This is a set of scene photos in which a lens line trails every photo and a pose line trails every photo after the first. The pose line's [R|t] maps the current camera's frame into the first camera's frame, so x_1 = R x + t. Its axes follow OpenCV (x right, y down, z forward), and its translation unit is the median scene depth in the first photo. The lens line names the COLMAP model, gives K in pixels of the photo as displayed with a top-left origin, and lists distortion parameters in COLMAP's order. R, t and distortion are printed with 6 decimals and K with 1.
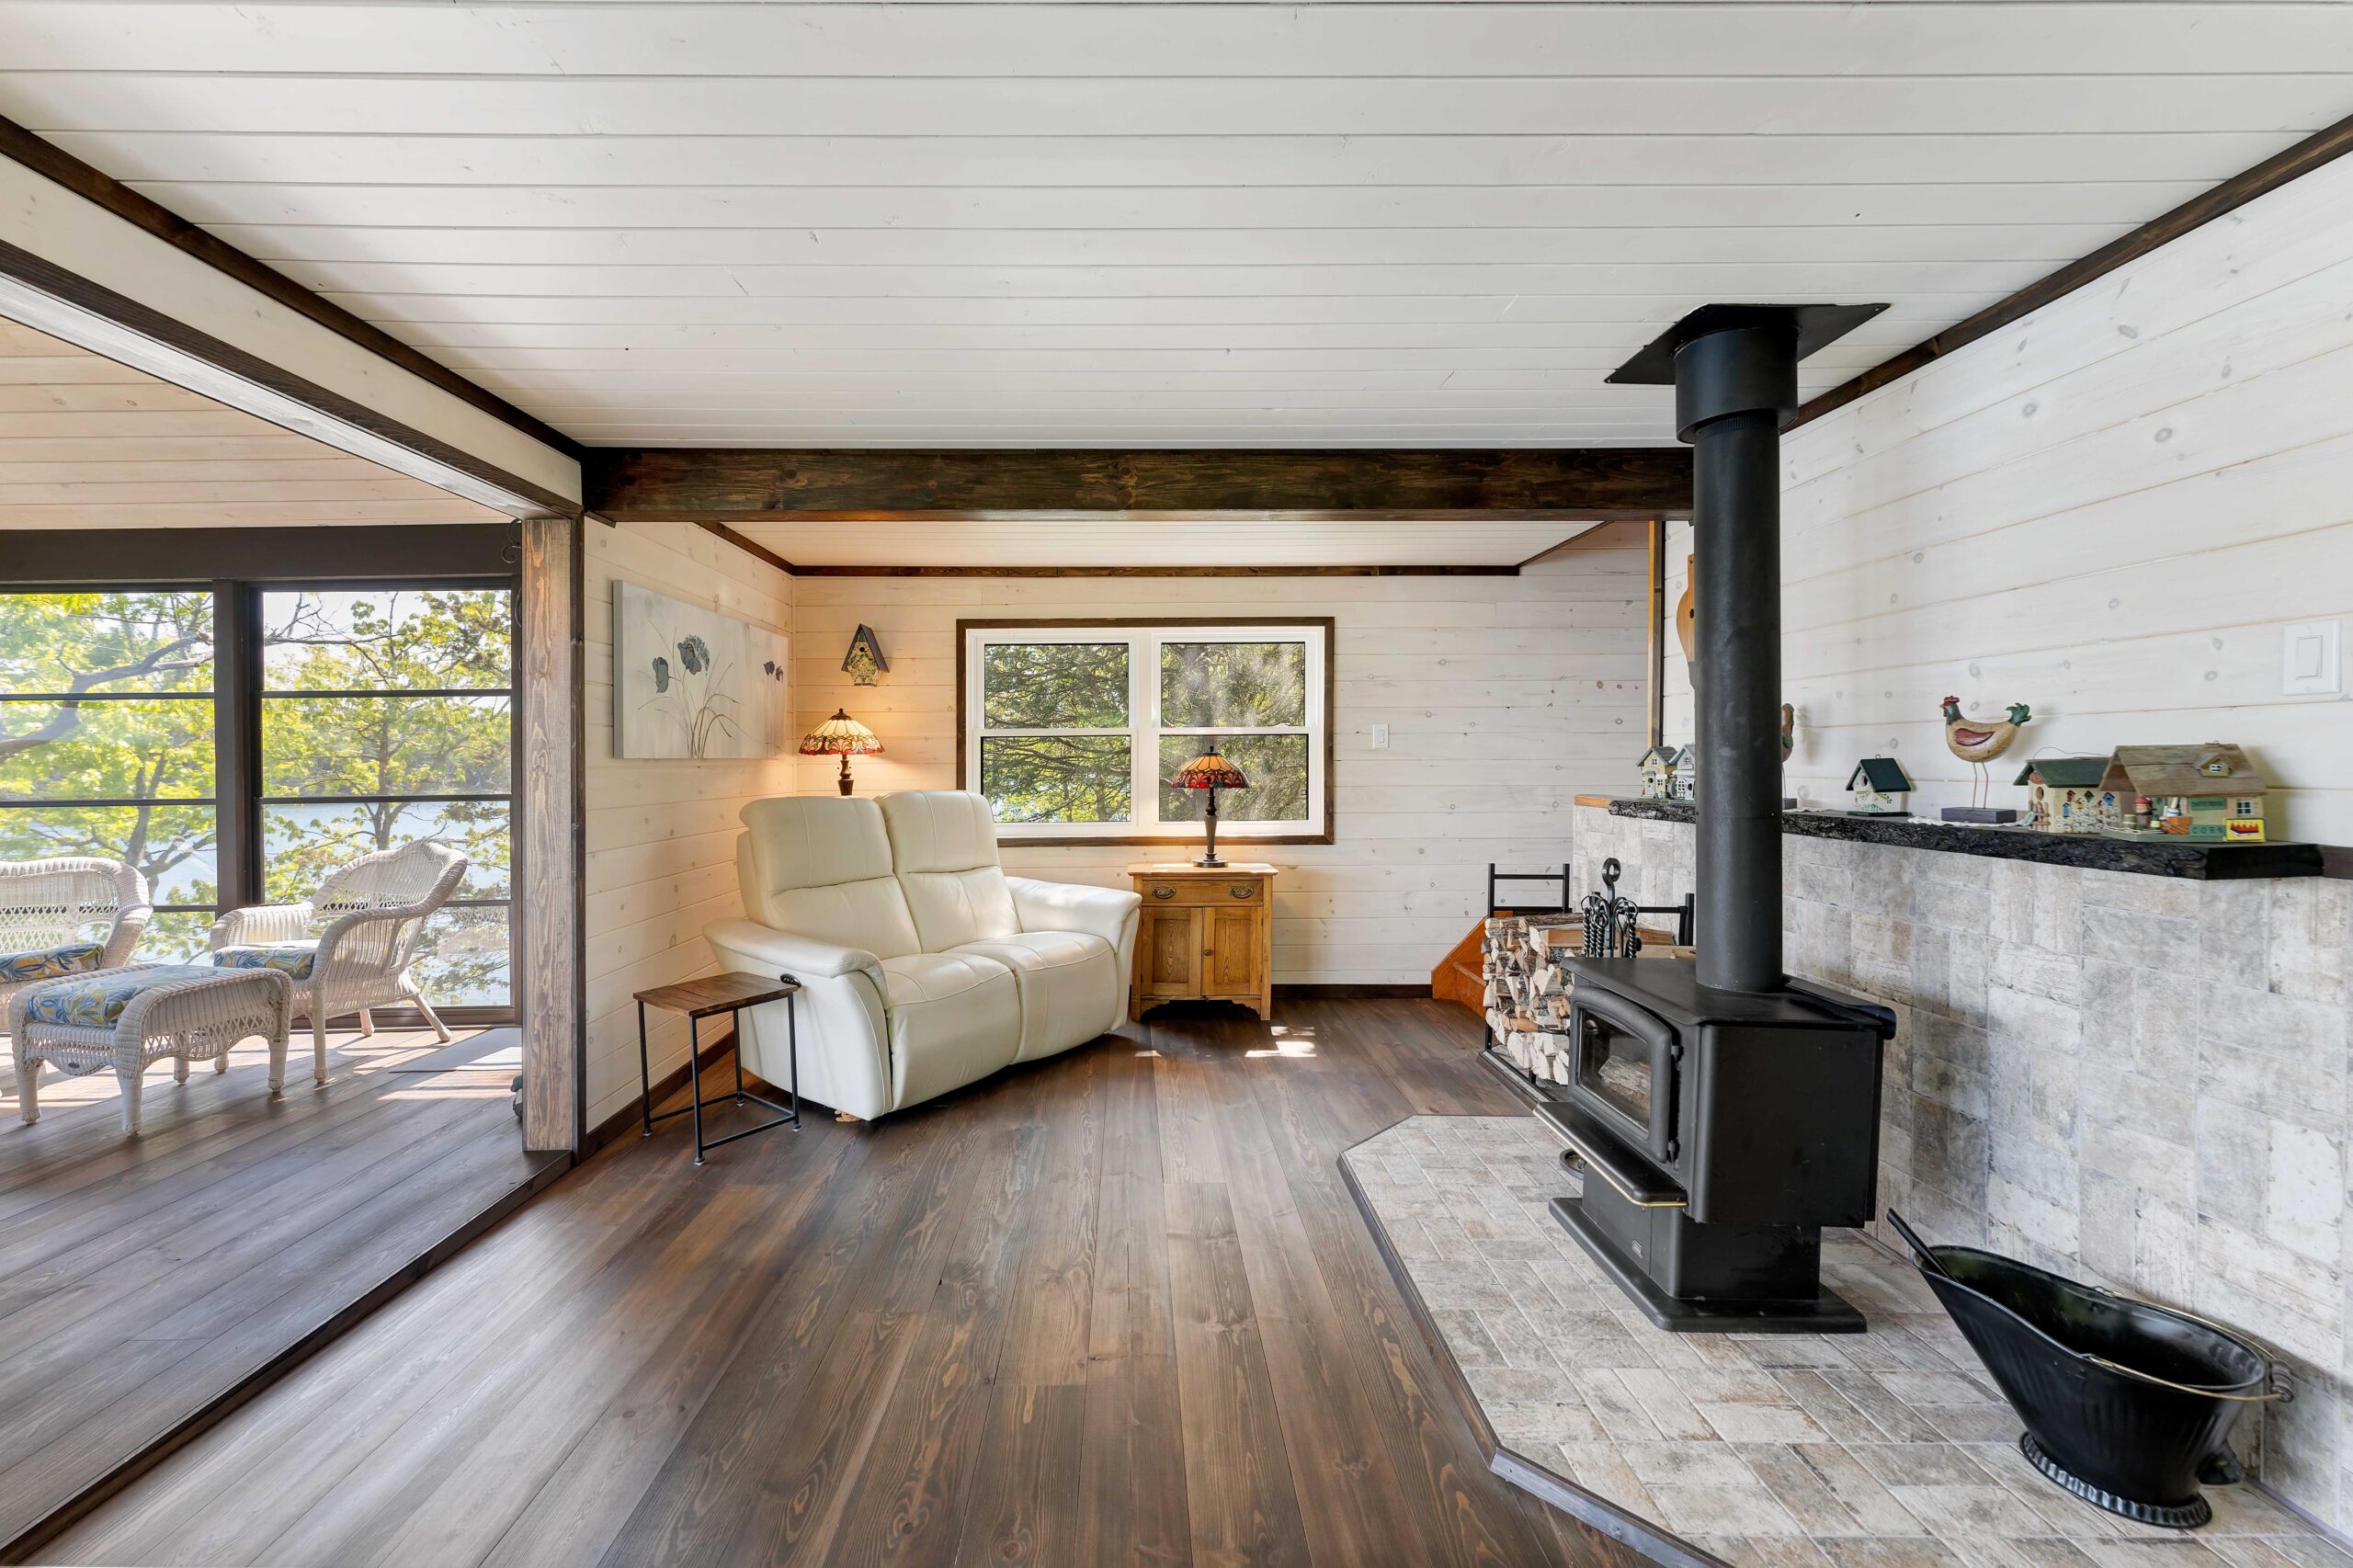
lens RADIAL K [[956.2, 0, 1137.2], [0, 956.2, 777.5], [0, 0, 1]] dist [-0.001802, 0.001112]
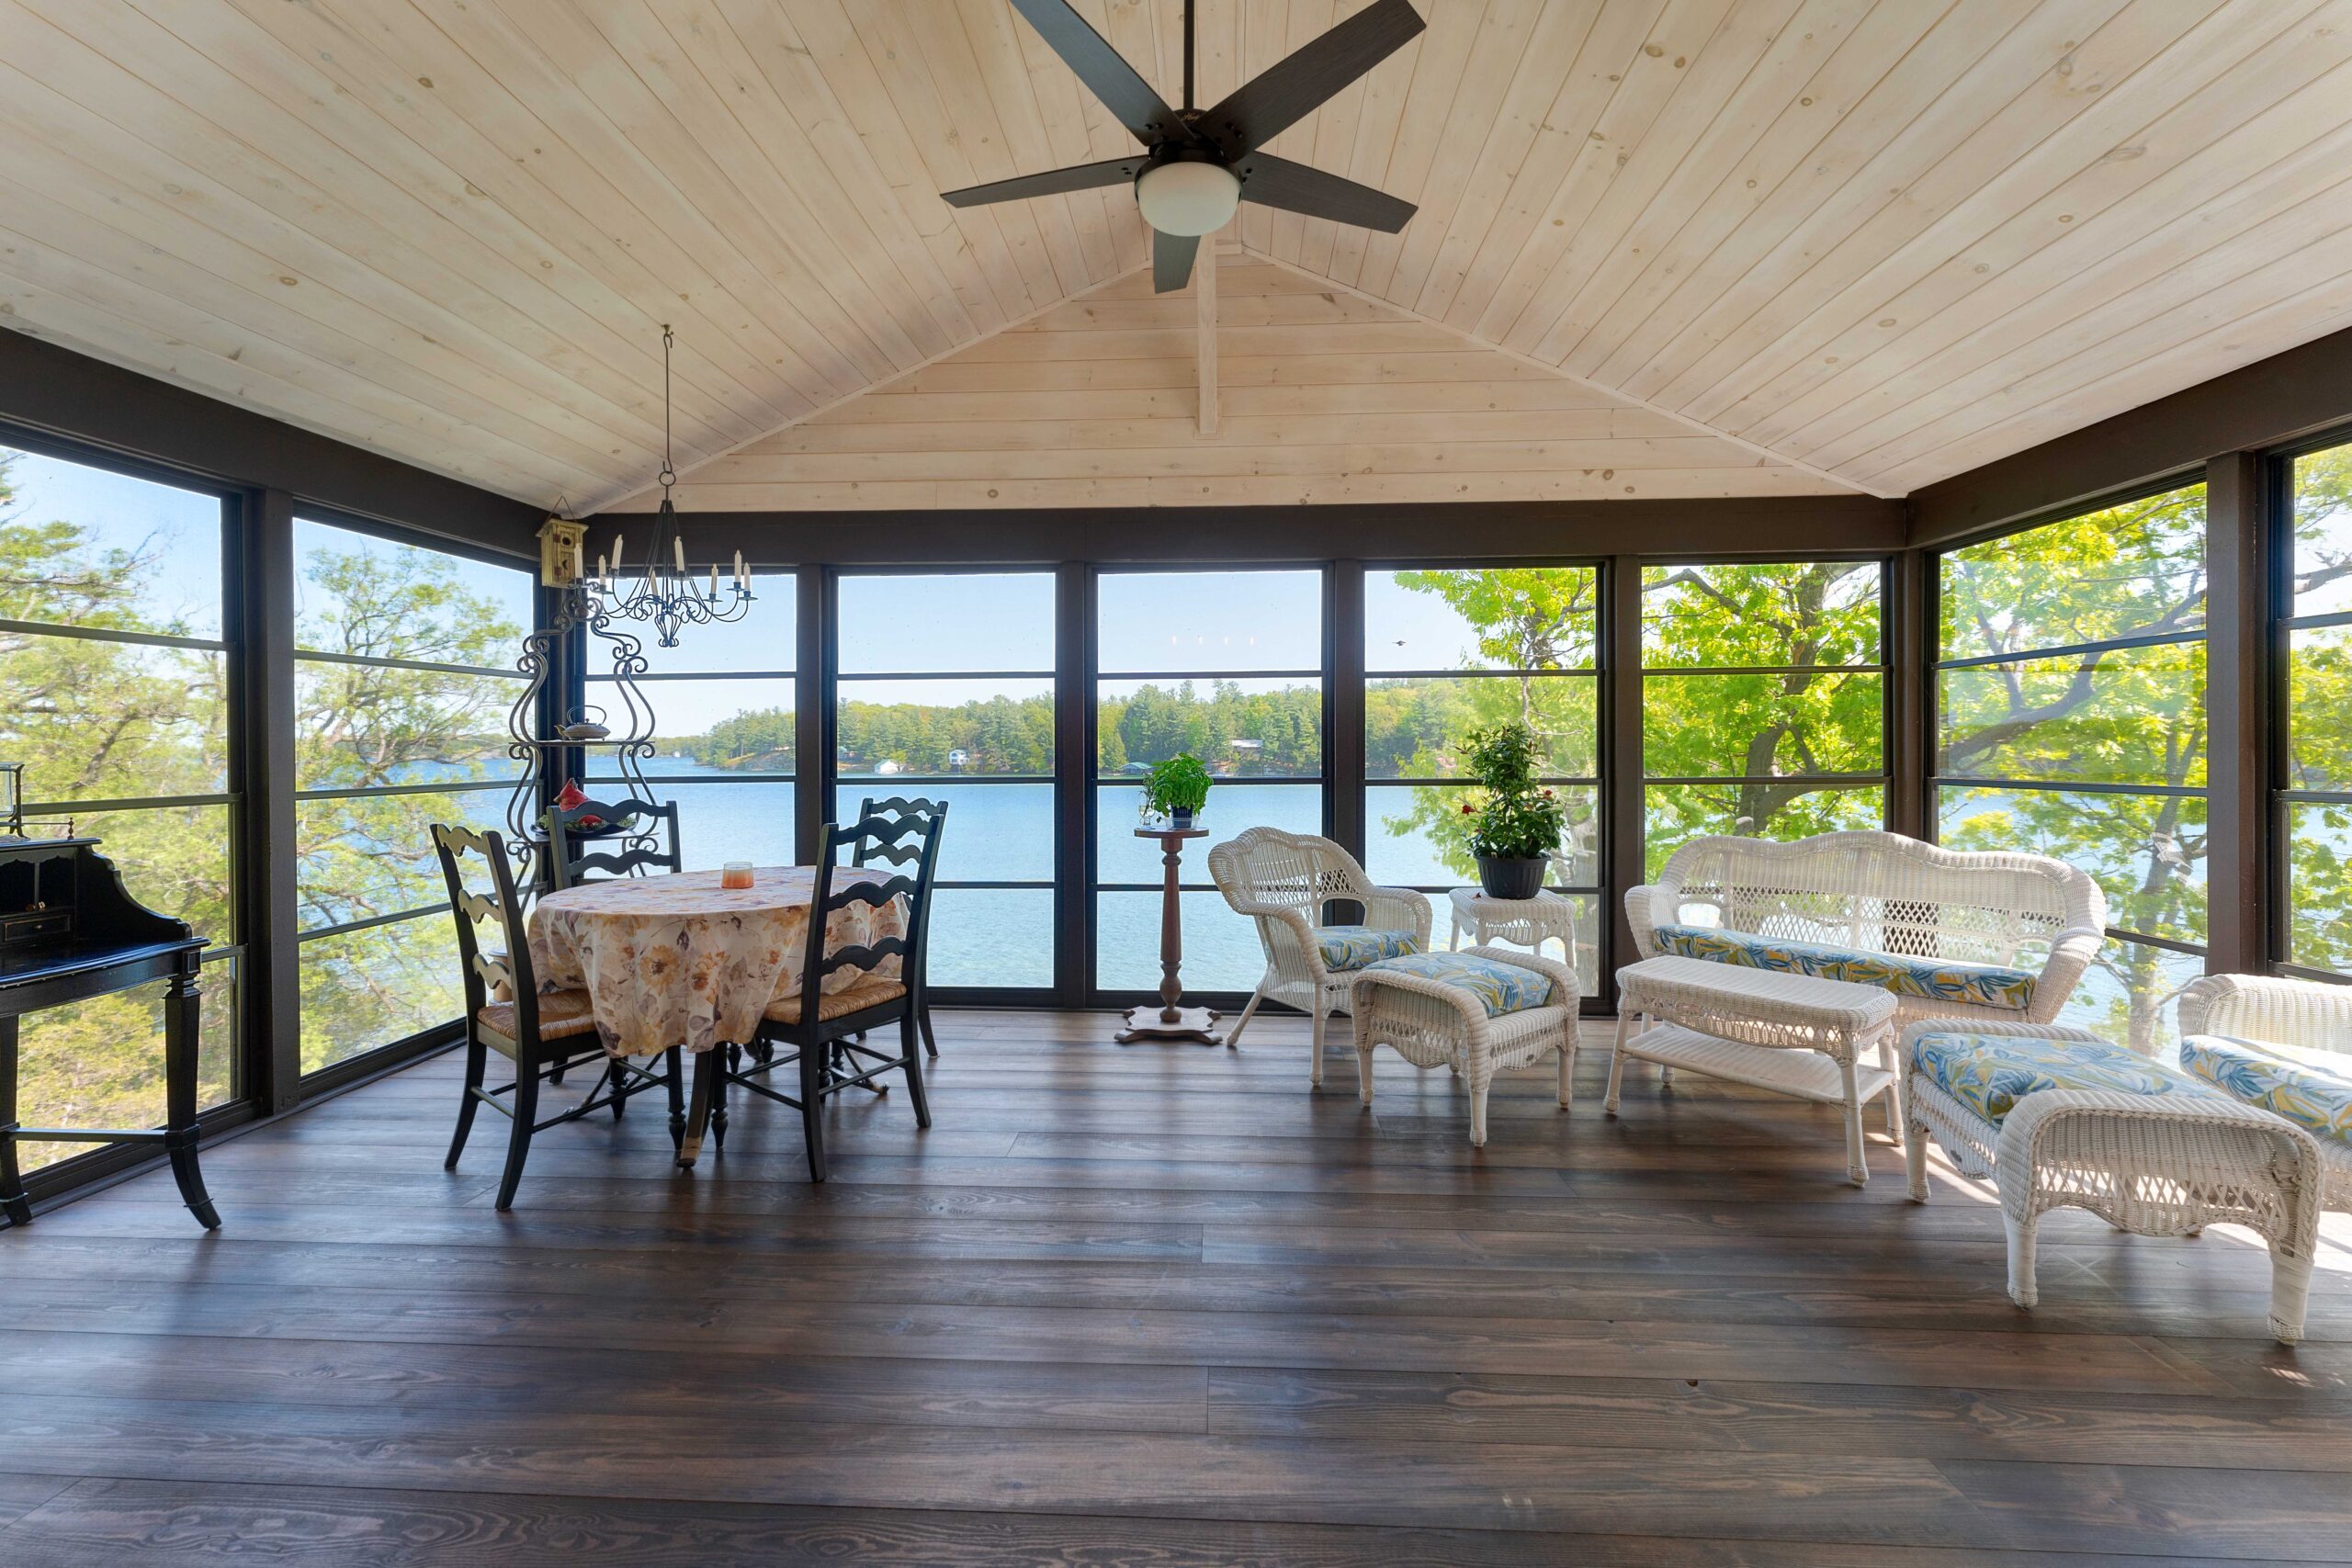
lens RADIAL K [[955.7, 0, 1174.3], [0, 955.7, 744.0], [0, 0, 1]] dist [-0.001802, 0.001112]
pose [[-0.058179, 0.011727, -0.998237, -0.312640], [-0.023603, 0.999635, 0.013119, 0.001325], [0.998027, 0.024325, -0.057881, 0.378041]]
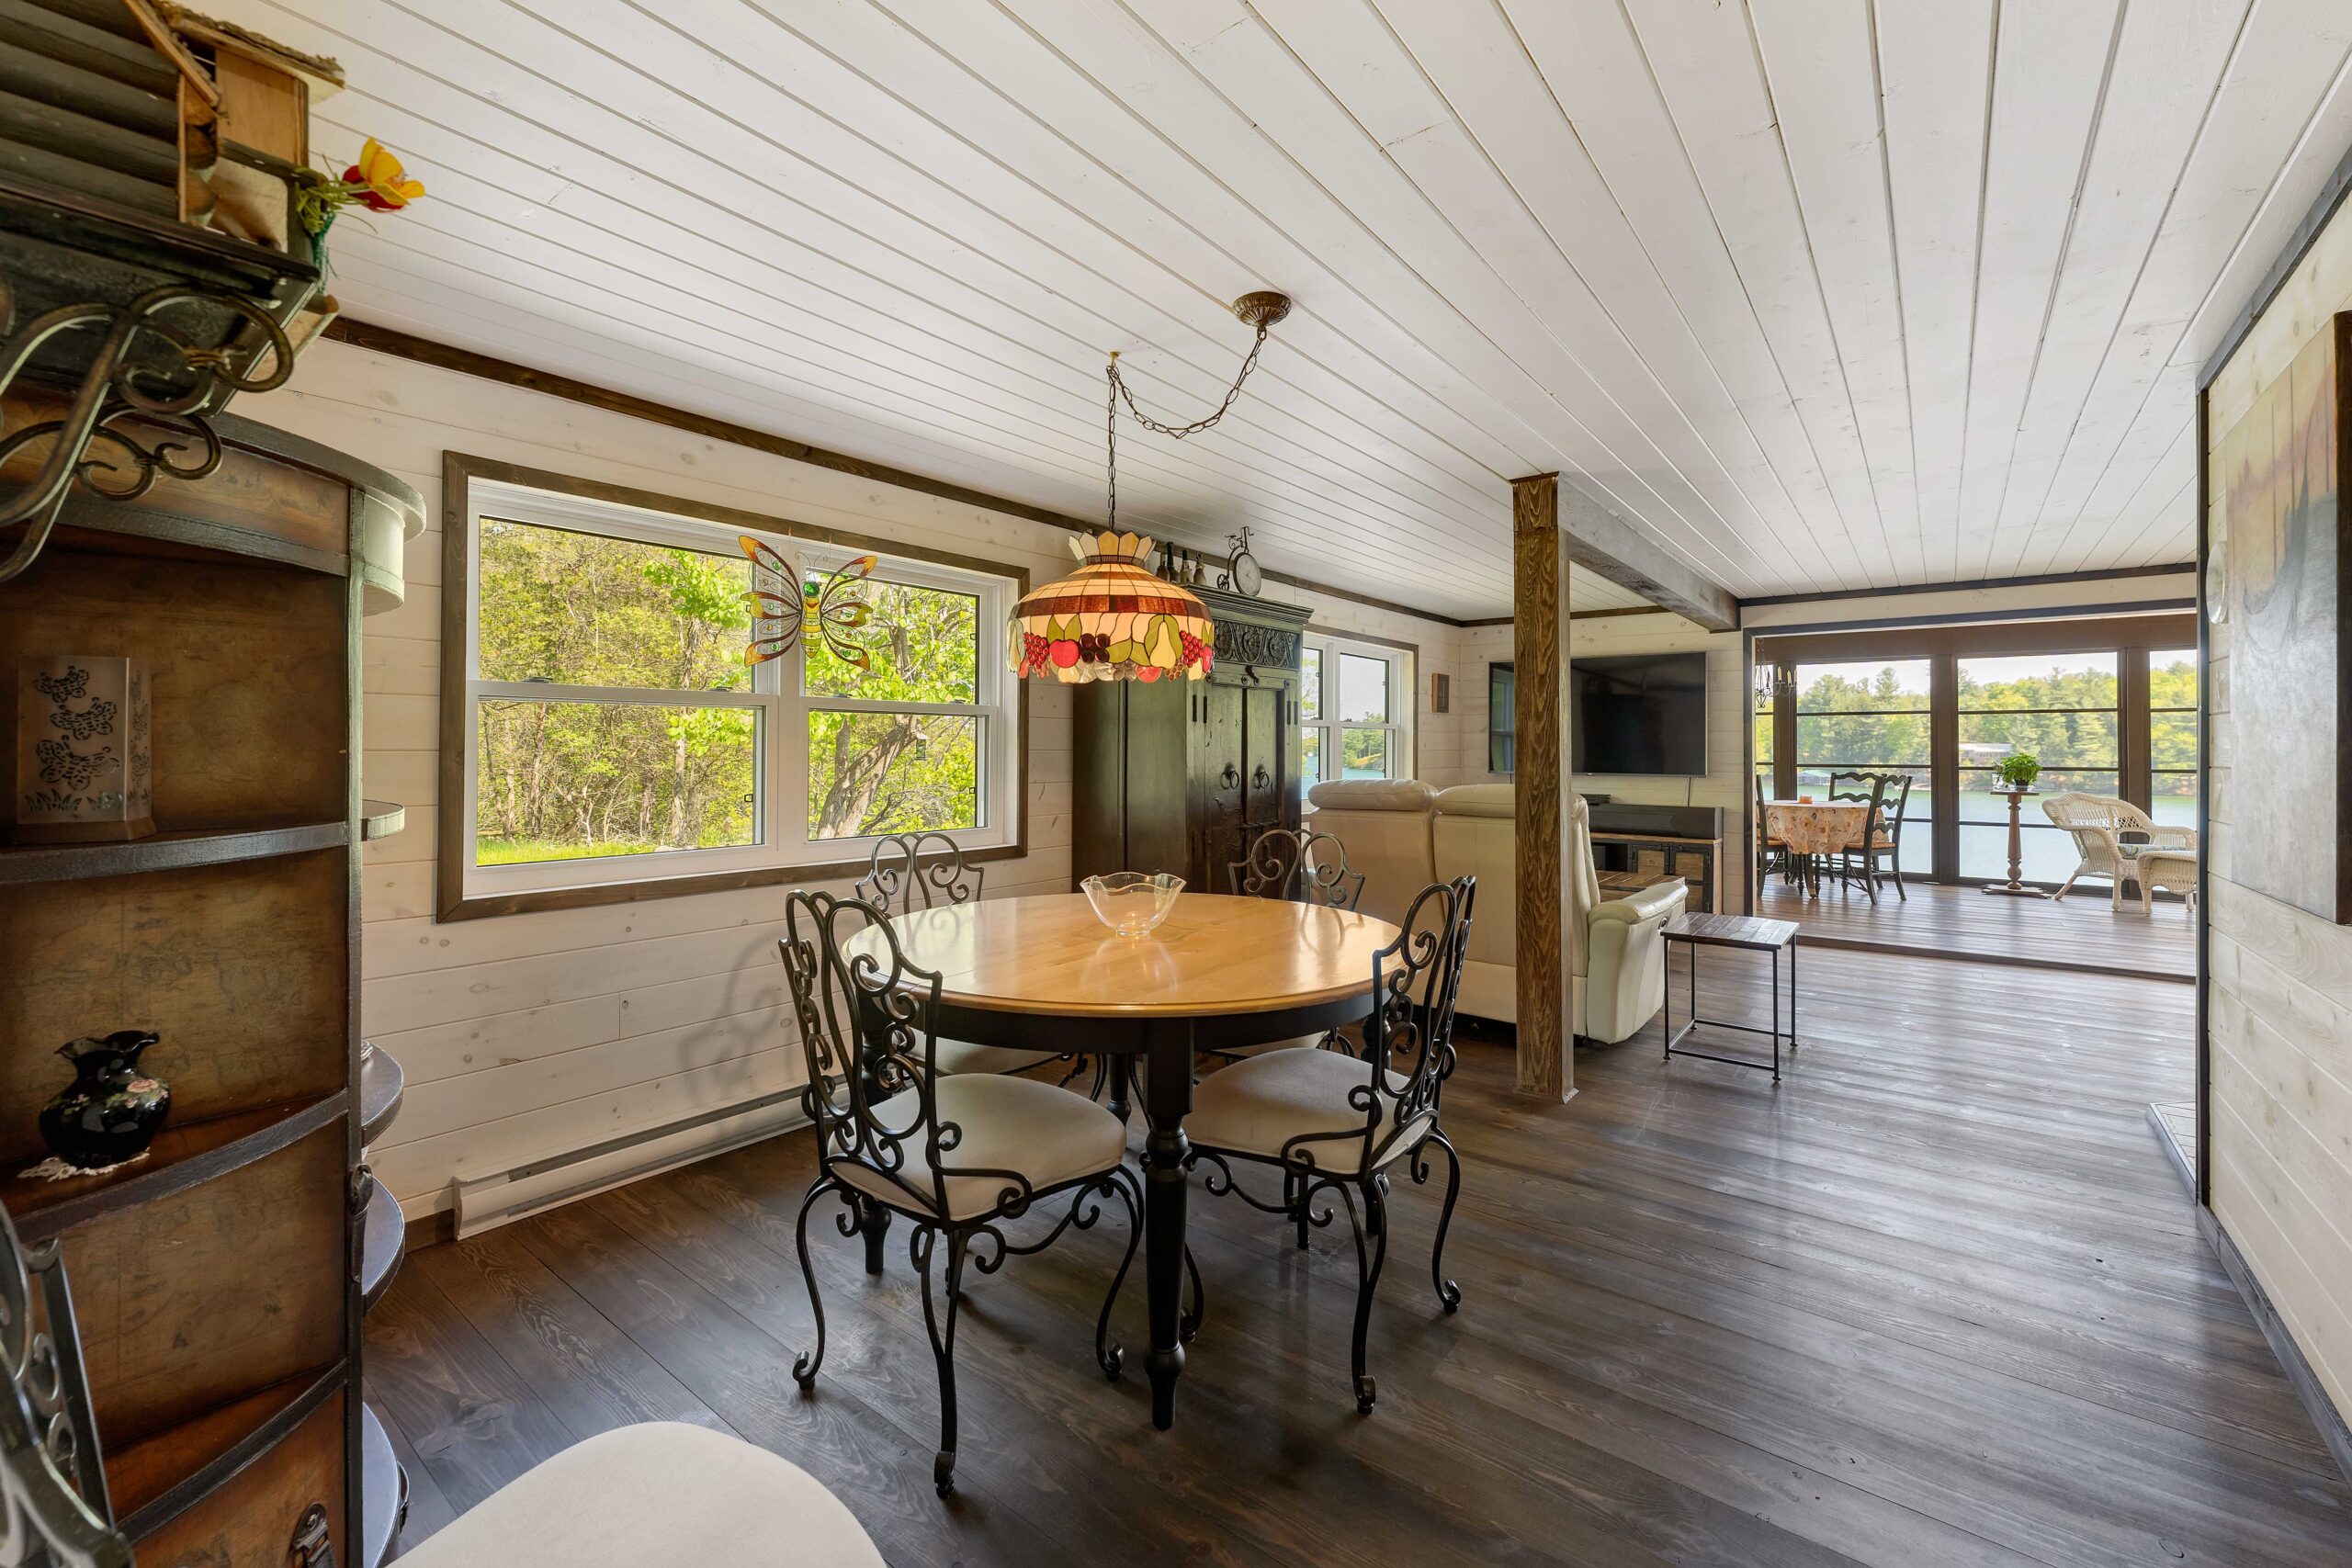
lens RADIAL K [[955.7, 0, 1207.2], [0, 955.7, 738.6], [0, 0, 1]] dist [-0.001802, 0.001112]
pose [[-0.615683, 0.004227, -0.787983, 1.252302], [-0.014710, 0.999750, 0.016857, -0.014660], [0.787857, 0.021969, -0.615467, 0.219981]]
